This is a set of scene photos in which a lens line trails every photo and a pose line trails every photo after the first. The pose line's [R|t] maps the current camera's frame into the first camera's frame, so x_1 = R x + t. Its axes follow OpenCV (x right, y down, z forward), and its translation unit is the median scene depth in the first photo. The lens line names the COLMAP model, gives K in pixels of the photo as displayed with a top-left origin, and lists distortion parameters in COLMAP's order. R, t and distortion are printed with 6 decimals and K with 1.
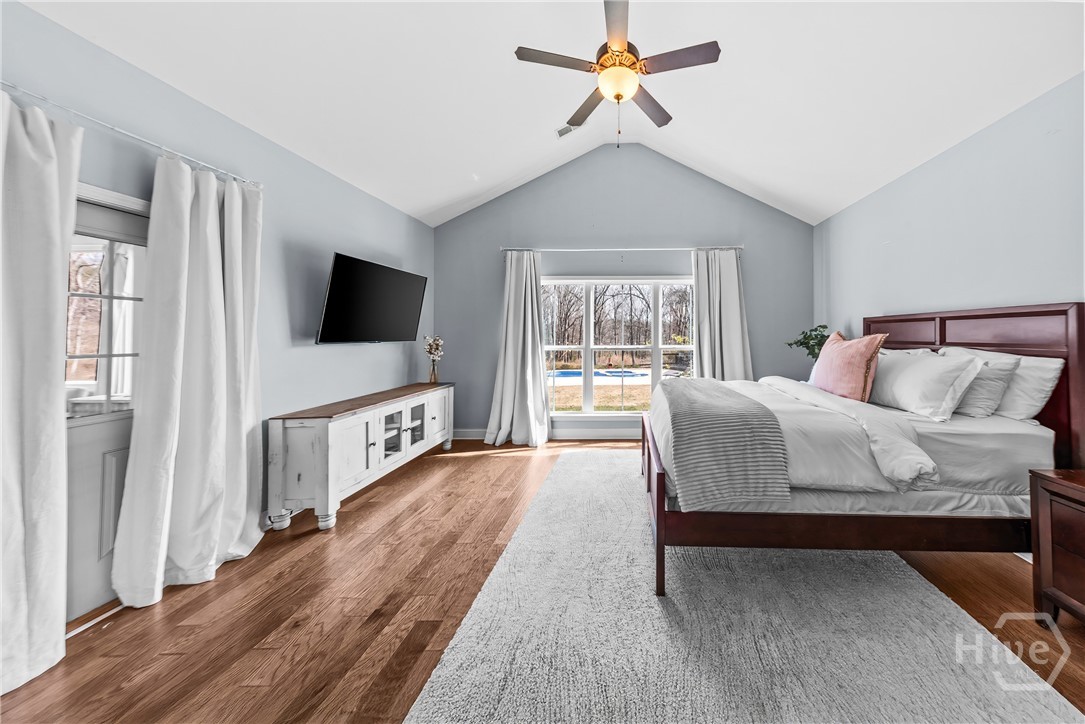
lens RADIAL K [[360.7, 0, 620.1], [0, 360.7, 322.8], [0, 0, 1]] dist [0.021131, 0.000039]
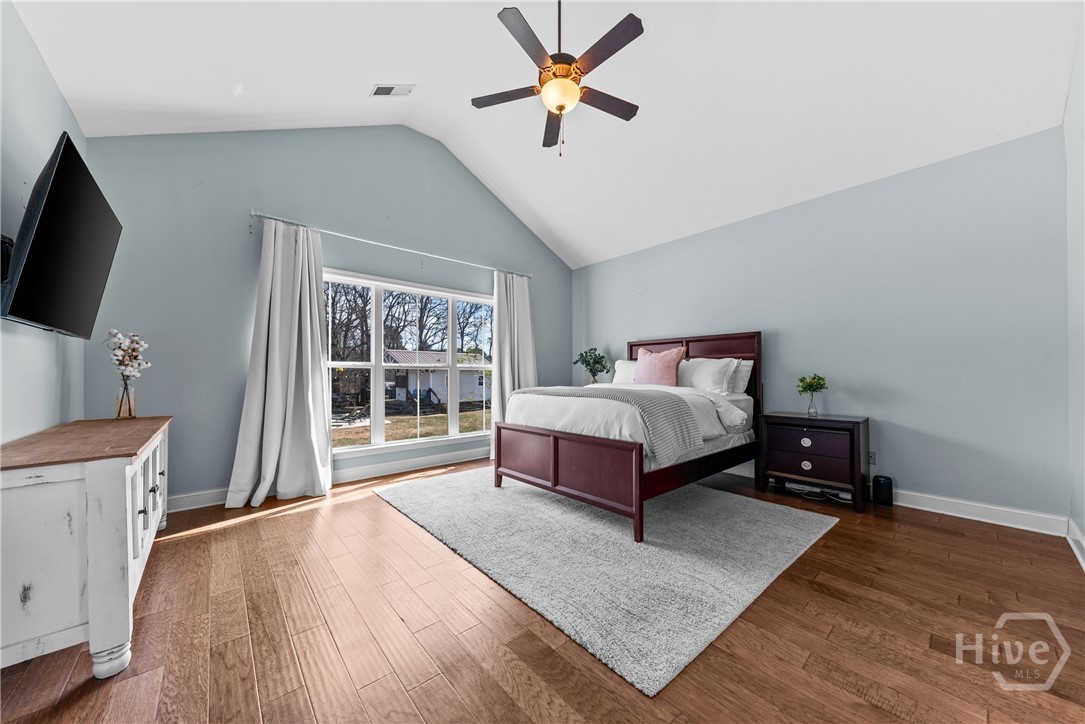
lens RADIAL K [[379.1, 0, 549.2], [0, 379.1, 364.8], [0, 0, 1]] dist [0.011871, -0.000306]
pose [[0.733373, 0.020622, 0.679513, -0.430797], [-0.022315, 0.999731, -0.006257, 0.071753], [-0.679460, -0.010574, 0.733637, 0.119644]]
